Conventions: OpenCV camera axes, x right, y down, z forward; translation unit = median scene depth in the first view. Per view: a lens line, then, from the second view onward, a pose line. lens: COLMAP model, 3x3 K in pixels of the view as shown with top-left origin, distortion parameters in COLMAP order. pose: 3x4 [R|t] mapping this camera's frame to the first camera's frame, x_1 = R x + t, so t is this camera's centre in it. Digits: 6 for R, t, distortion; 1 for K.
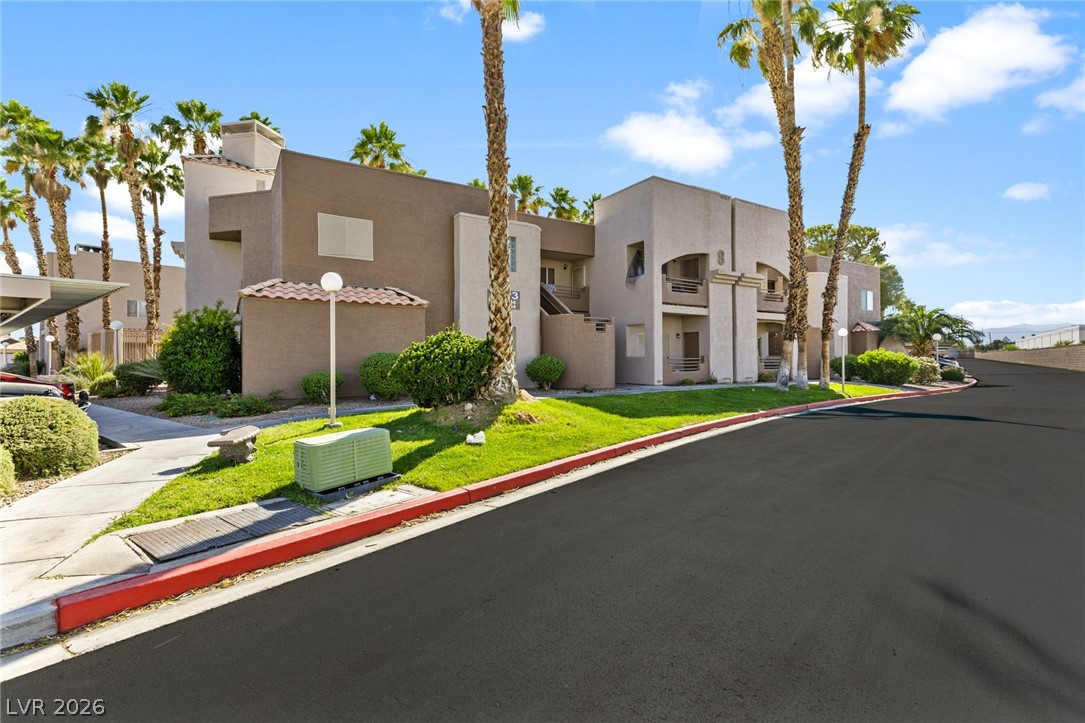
lens RADIAL K [[487.7, 0, 543.5], [0, 487.7, 360.2], [0, 0, 1]] dist [0.004733, -0.000678]
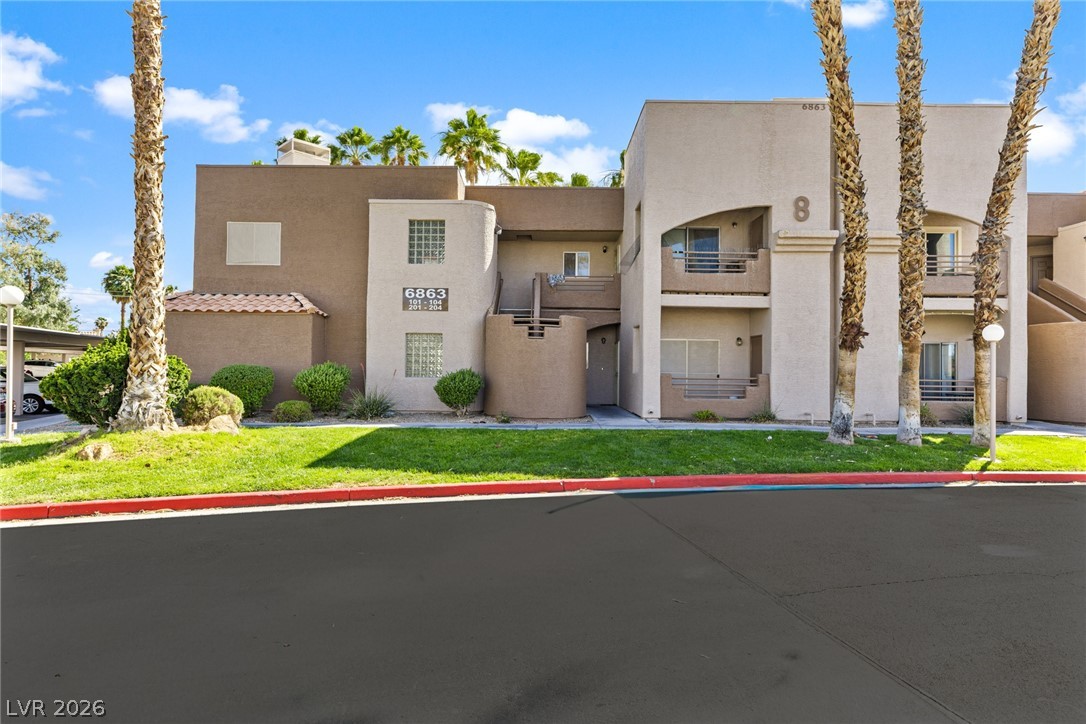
lens RADIAL K [[558.6, 0, 543.1], [0, 558.6, 360.0], [0, 0, 1]] dist [-0.002048, 0.000038]
pose [[0.849289, 0.007505, -0.527875, 0.556827], [-0.016097, 0.999802, -0.011685, -0.016936], [0.527683, 0.018421, 0.849242, 0.318059]]
